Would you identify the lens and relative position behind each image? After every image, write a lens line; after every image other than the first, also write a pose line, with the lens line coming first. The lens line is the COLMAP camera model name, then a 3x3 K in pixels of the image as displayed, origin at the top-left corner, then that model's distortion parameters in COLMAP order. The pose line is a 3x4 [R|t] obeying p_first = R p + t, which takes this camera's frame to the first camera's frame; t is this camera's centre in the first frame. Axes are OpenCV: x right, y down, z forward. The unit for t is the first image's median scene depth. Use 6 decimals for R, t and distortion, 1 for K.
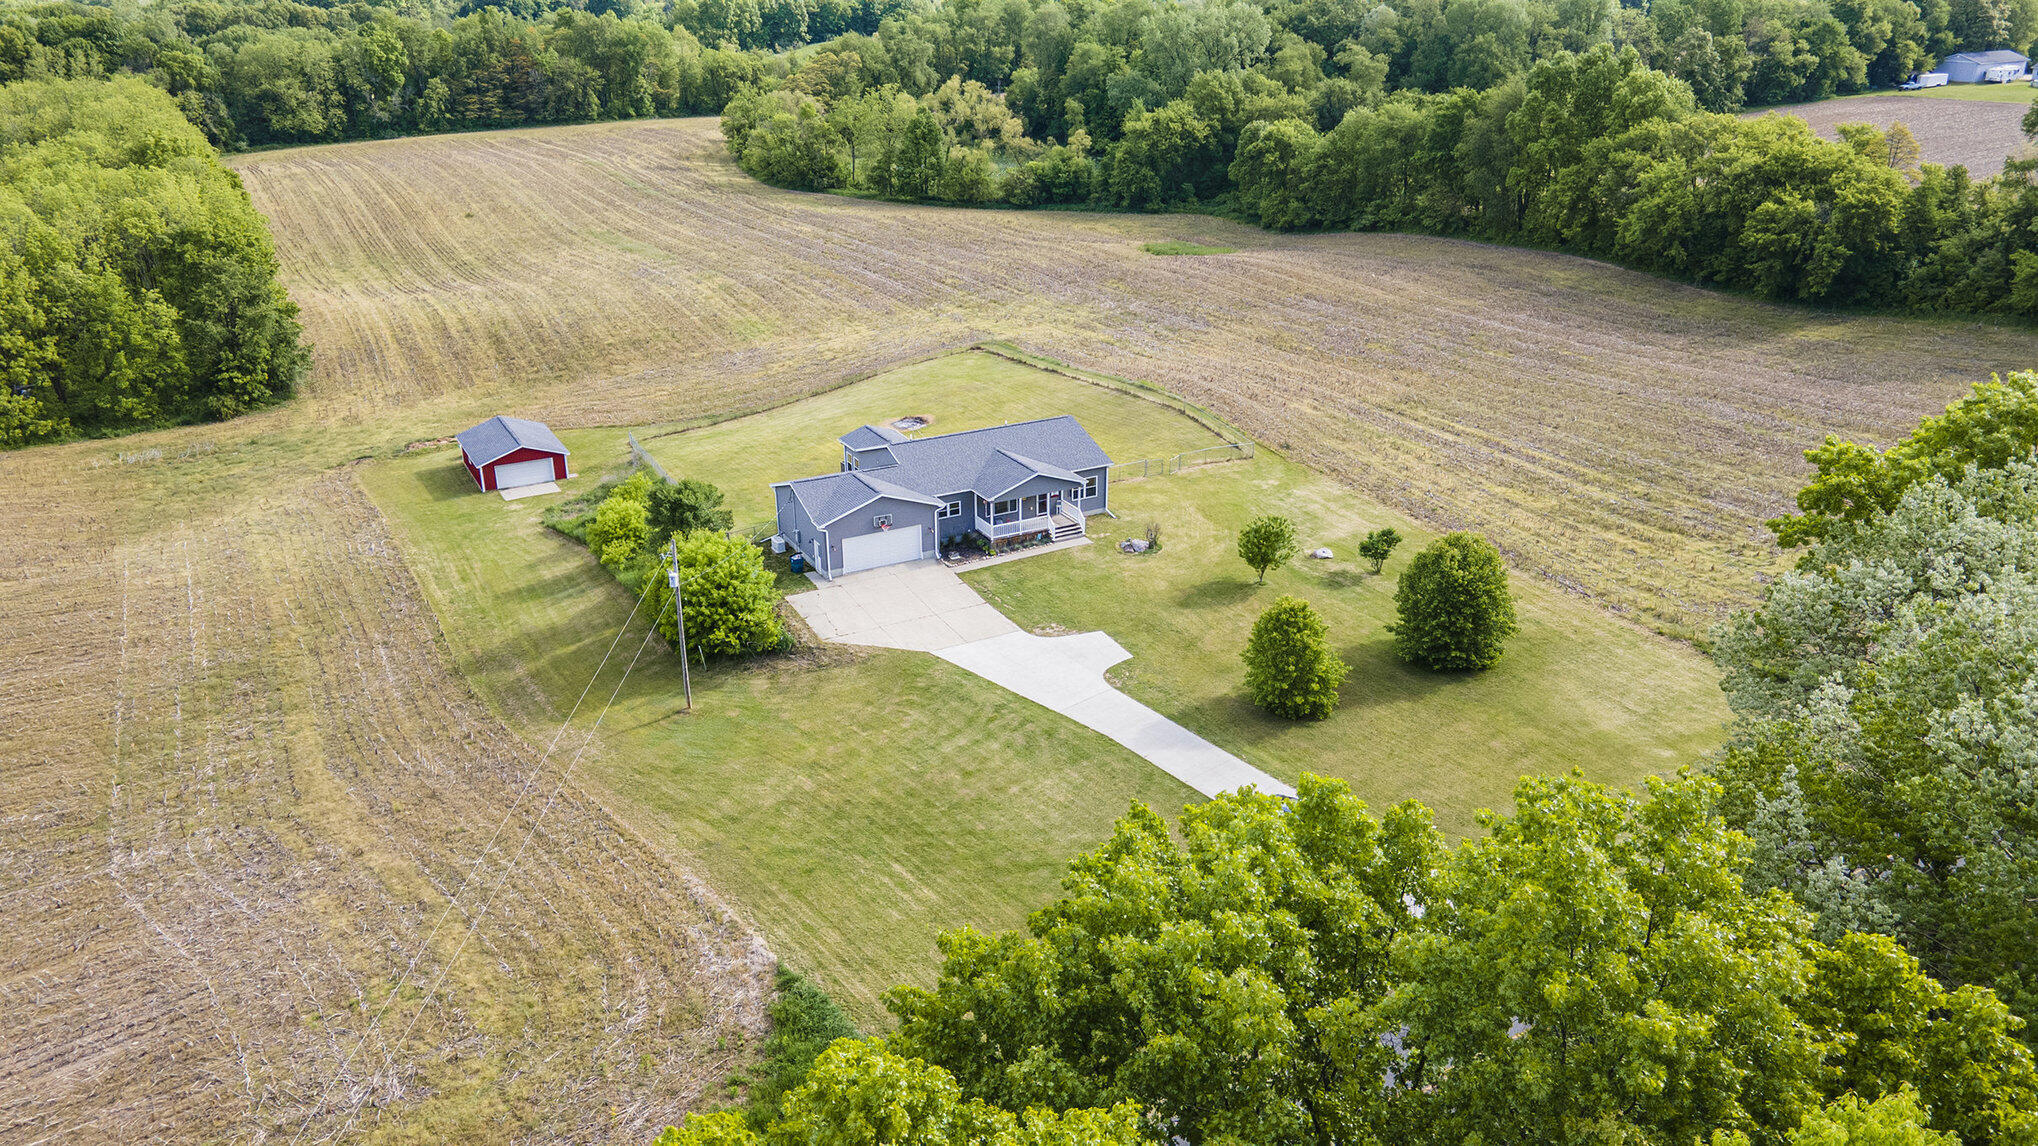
lens RADIAL K [[1476.4, 0, 1002.8], [0, 1476.4, 570.6], [0, 0, 1]] dist [0.086789, 0.003074]
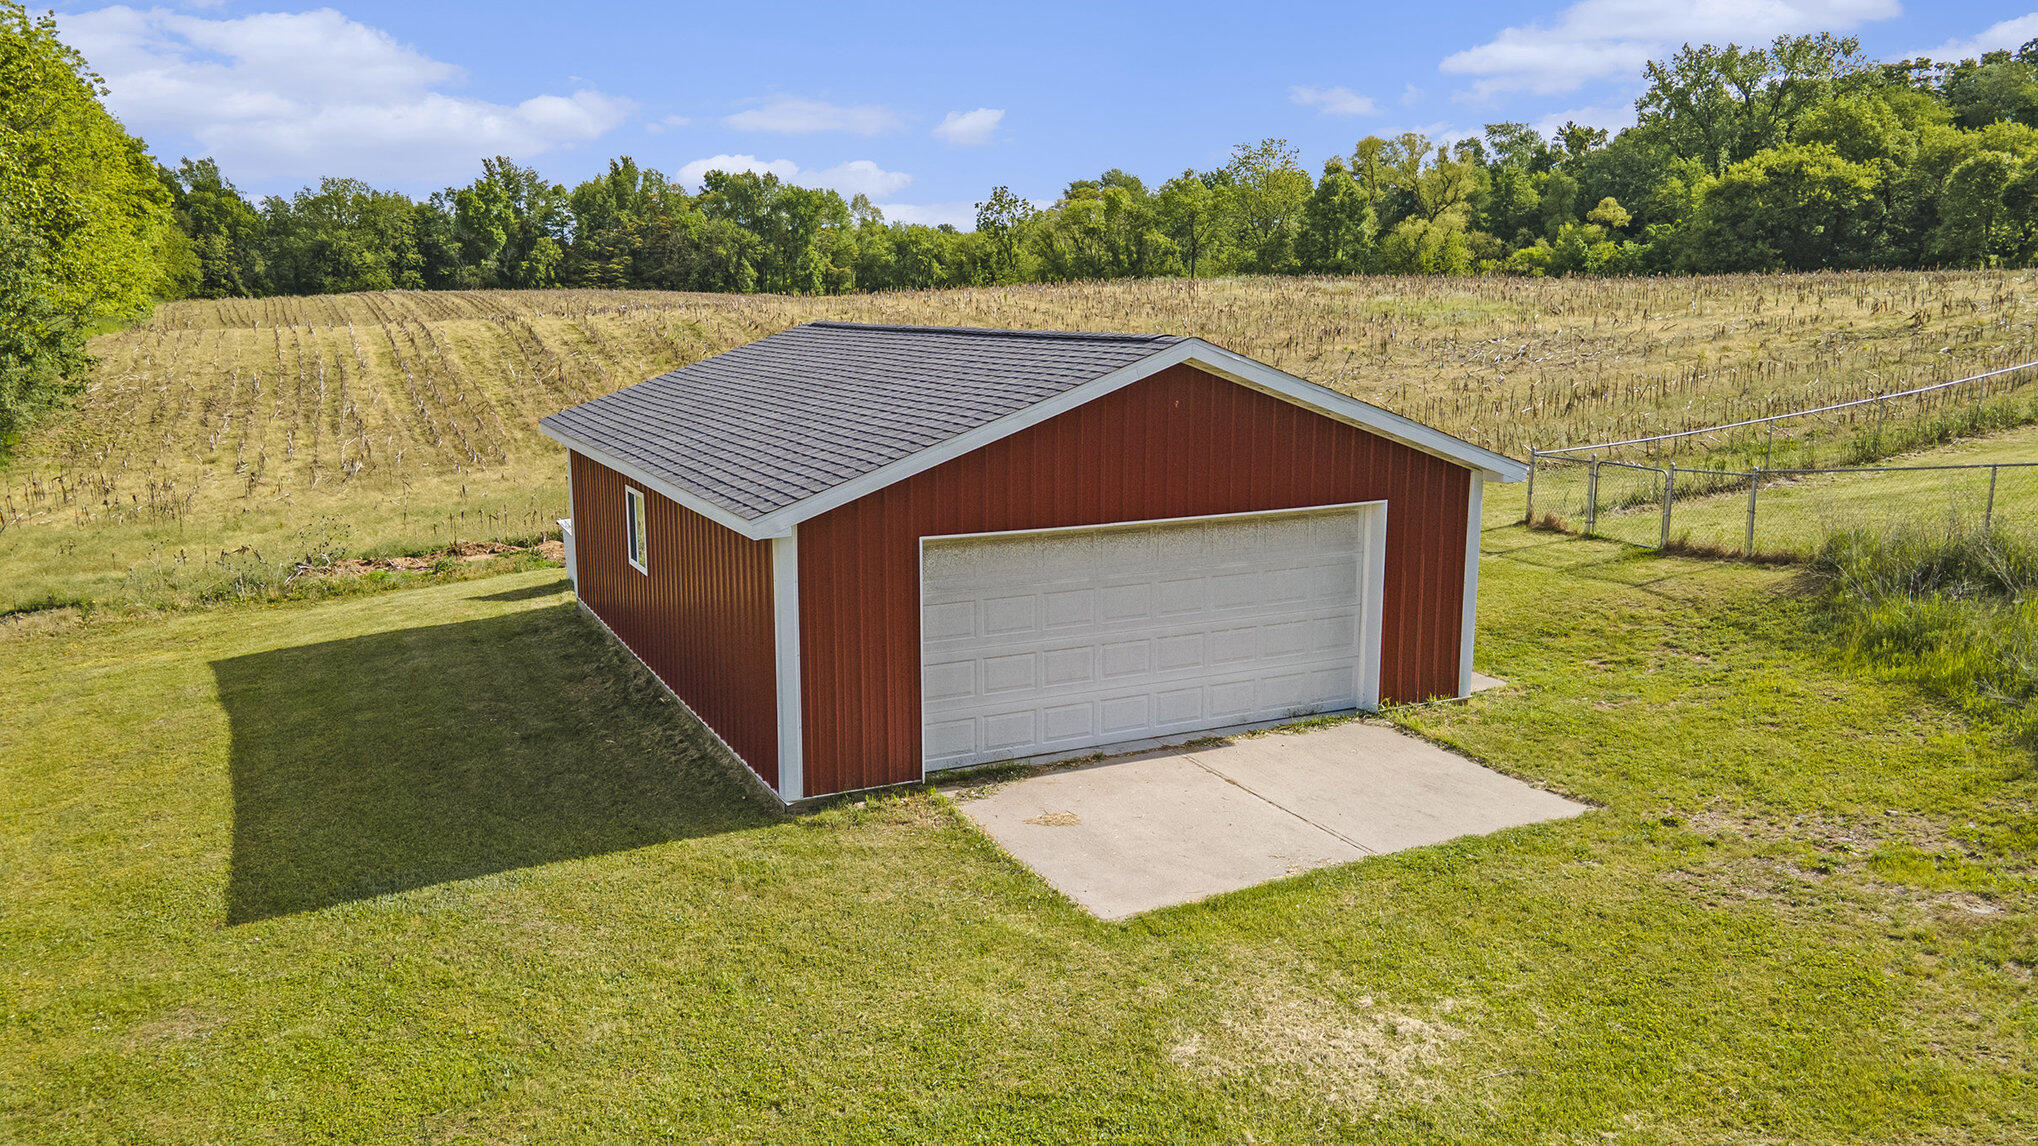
lens RADIAL K [[1503.3, 0, 1024.0], [0, 1503.3, 569.1], [0, 0, 1]] dist [0.004893, 0.096181]
pose [[0.999355, 0.015457, -0.032405, -0.259145], [-0.021845, 0.978065, -0.207153, -0.037587], [0.028493, 0.207727, 0.977772, 0.710319]]
